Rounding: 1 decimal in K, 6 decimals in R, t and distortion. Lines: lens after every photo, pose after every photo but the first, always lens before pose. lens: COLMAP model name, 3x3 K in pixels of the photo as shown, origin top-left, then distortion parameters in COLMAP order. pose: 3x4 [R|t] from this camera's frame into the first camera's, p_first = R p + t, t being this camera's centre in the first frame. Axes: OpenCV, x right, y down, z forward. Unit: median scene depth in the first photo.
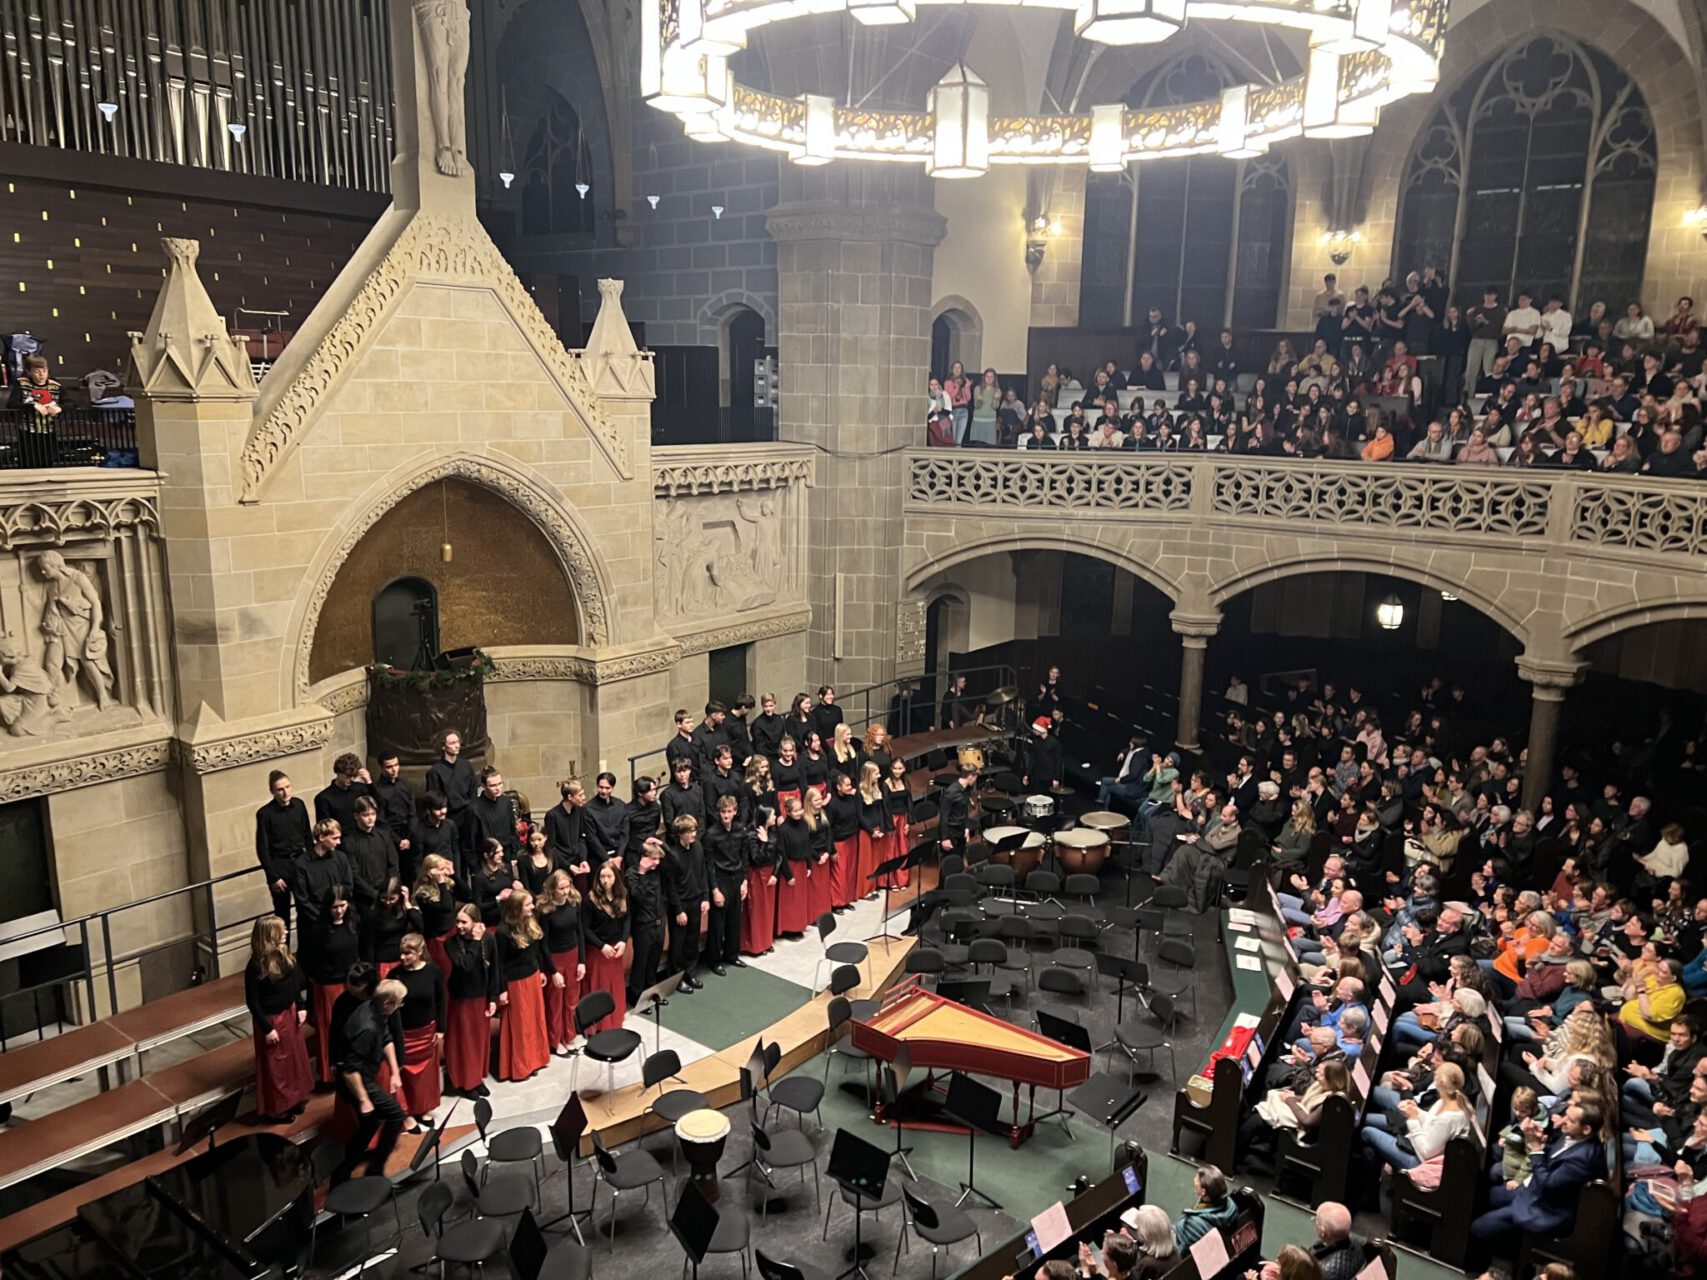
lens RADIAL K [[1279.8, 0, 858.9], [0, 1279.8, 647.8], [0, 0, 1]] dist [0.068847, -0.071358]
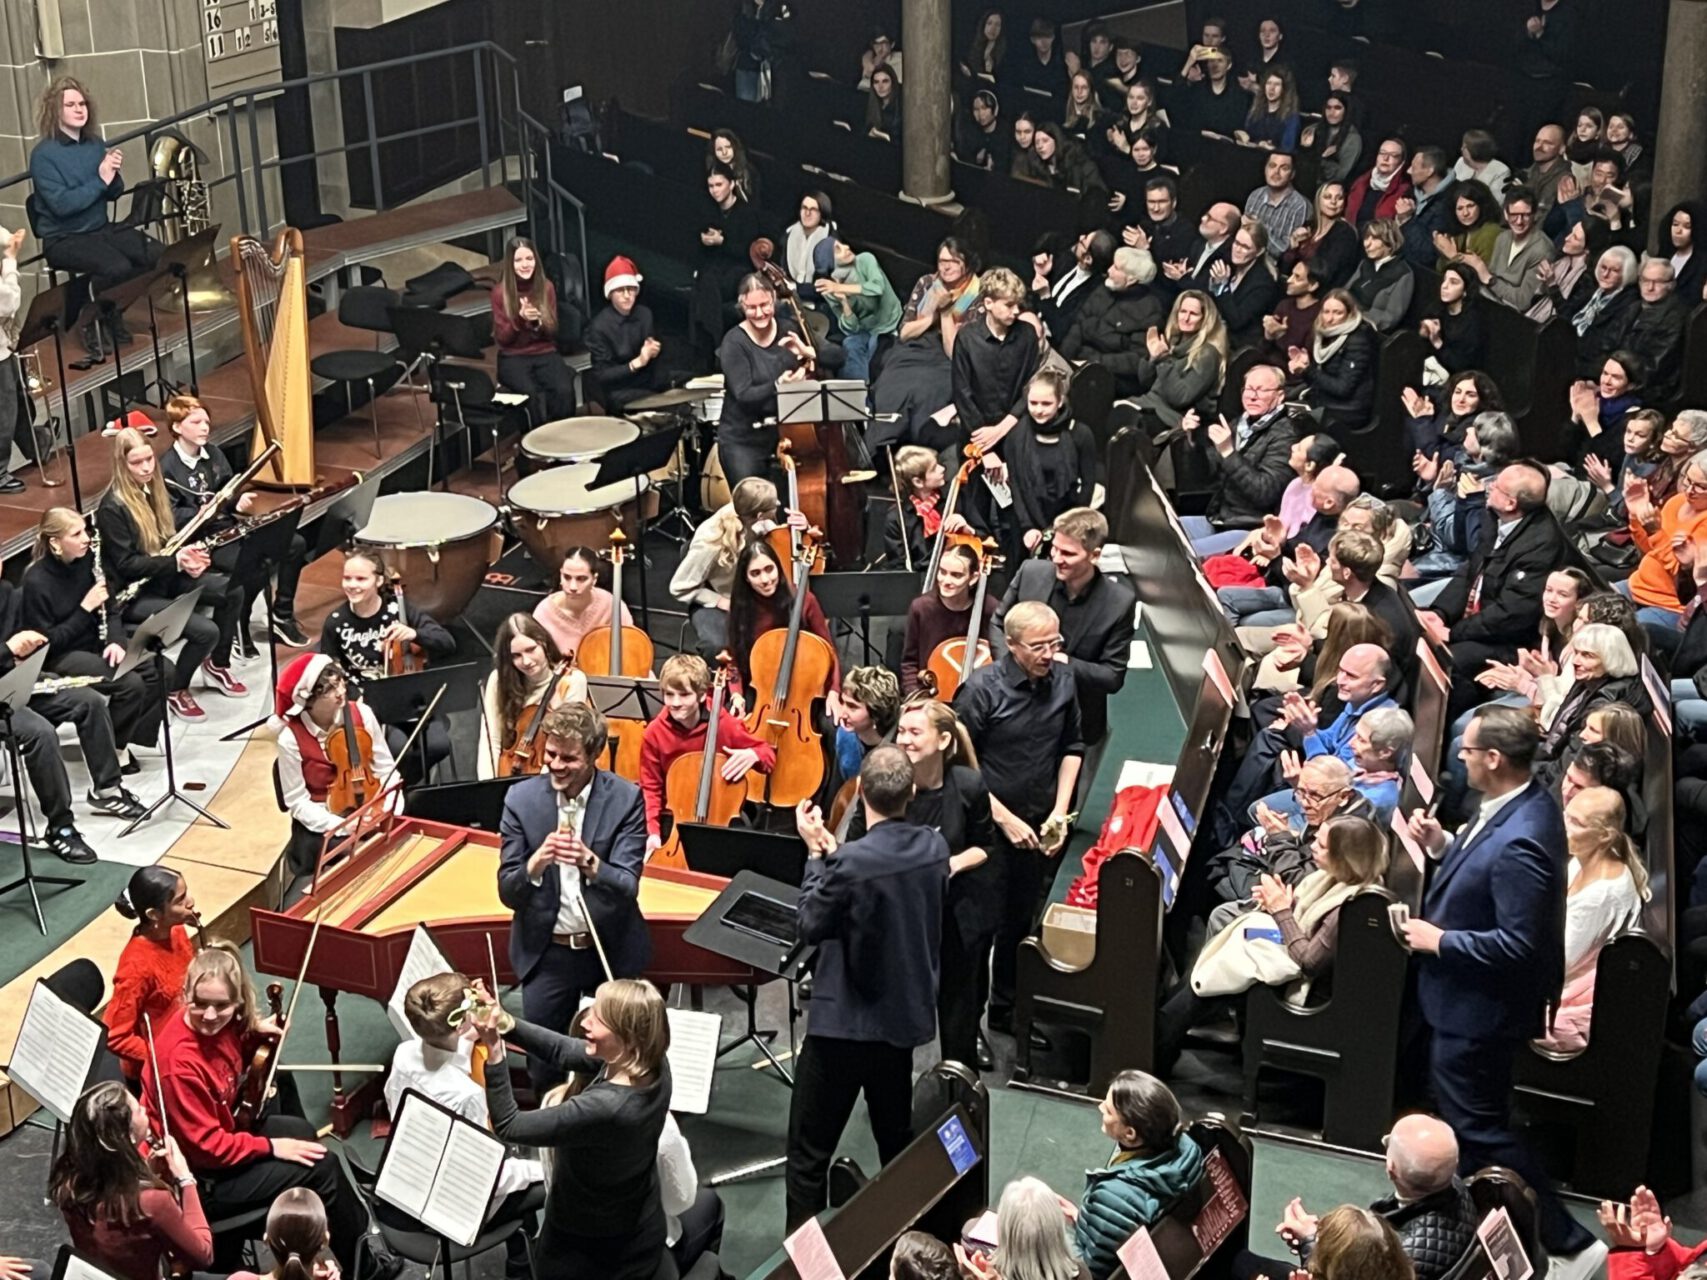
lens RADIAL K [[2971.7, 0, 836.6], [0, 2971.7, 653.2], [0, 0, 1]] dist [0.157094, 0.000000]
pose [[0.965340, -0.134422, 0.223716, -0.019150], [0.088186, 0.974747, 0.205162, 0.020433], [-0.245644, -0.178323, 0.952817, 0.040416]]
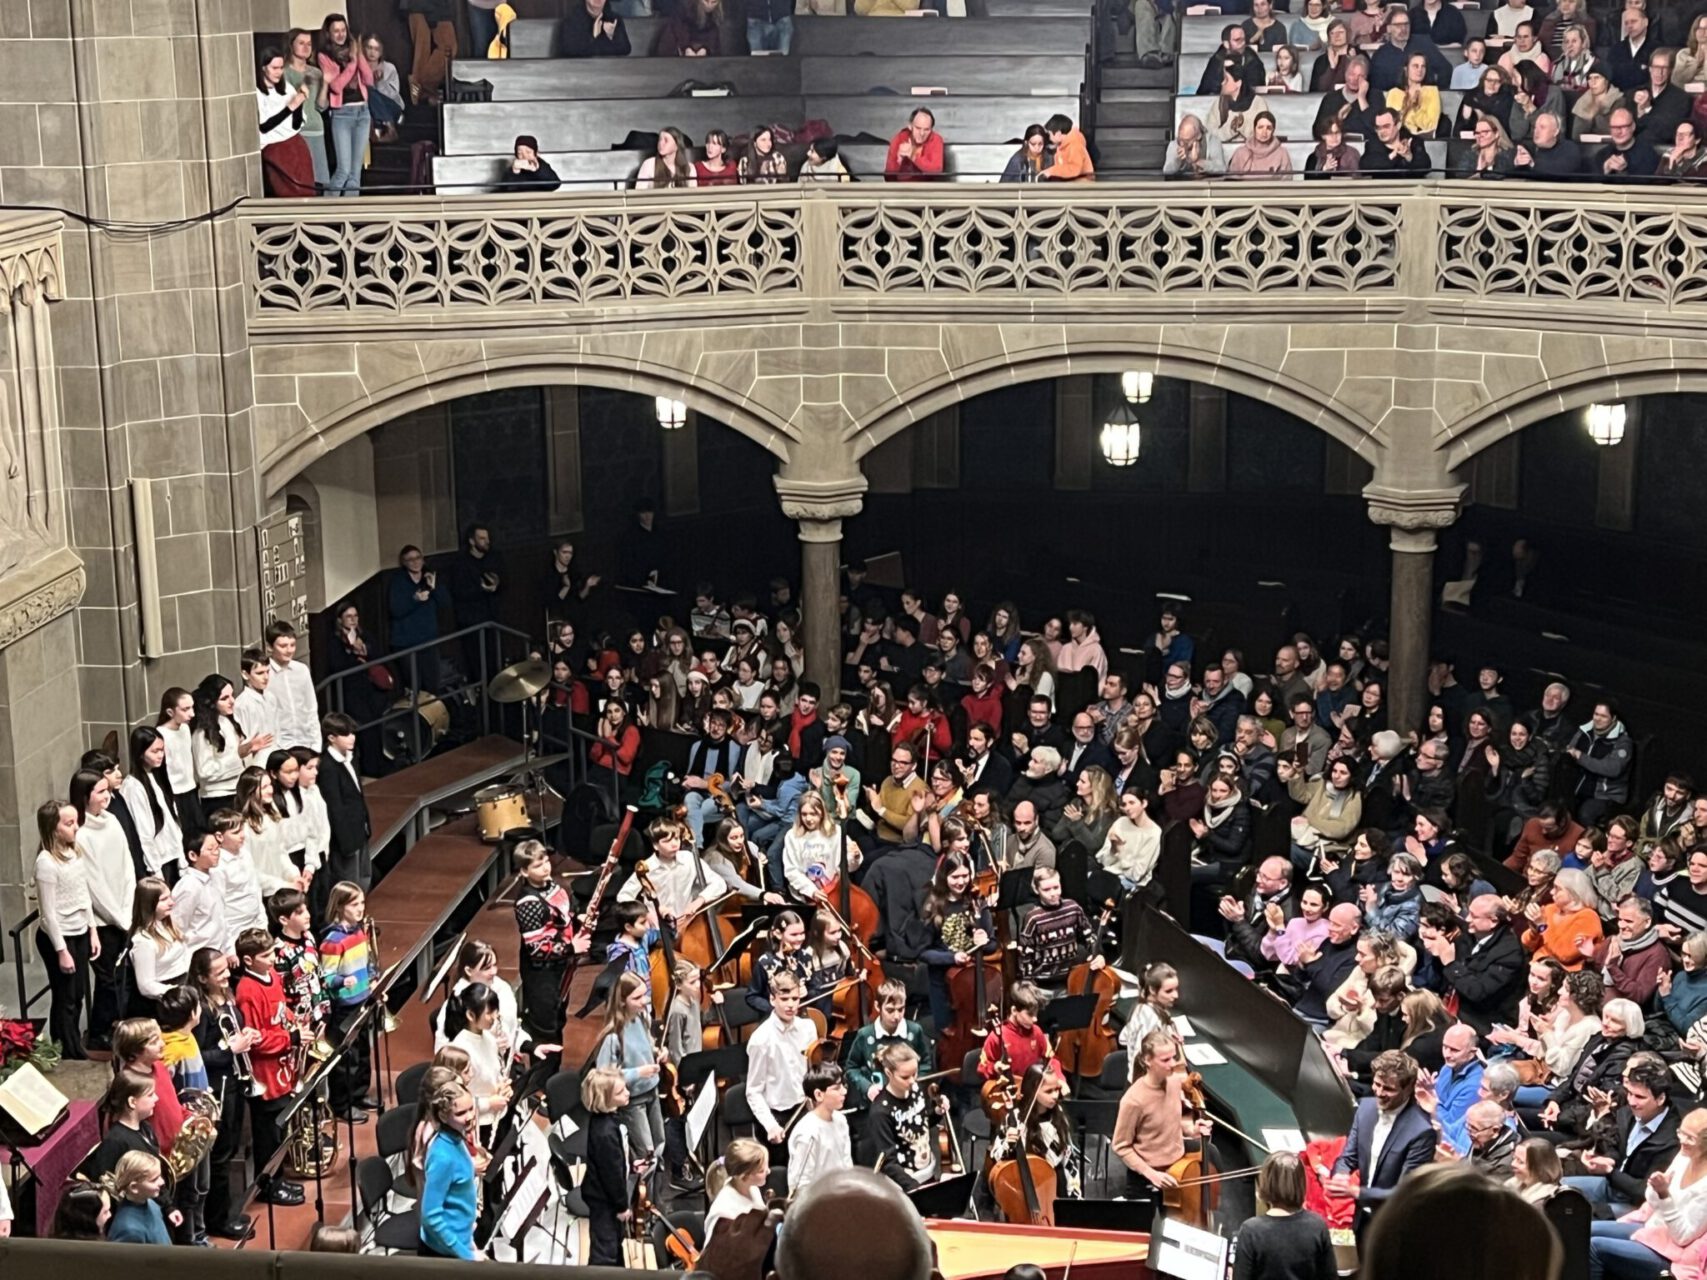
lens RADIAL K [[2831.3, 0, 847.3], [0, 2831.3, 651.9], [0, 0, 1]] dist [0.125259, 0.000000]
pose [[0.862790, -0.147687, 0.483509, -0.367819], [0.128323, 0.989034, 0.073115, -0.046390], [-0.489005, -0.001037, 0.872280, -0.053875]]
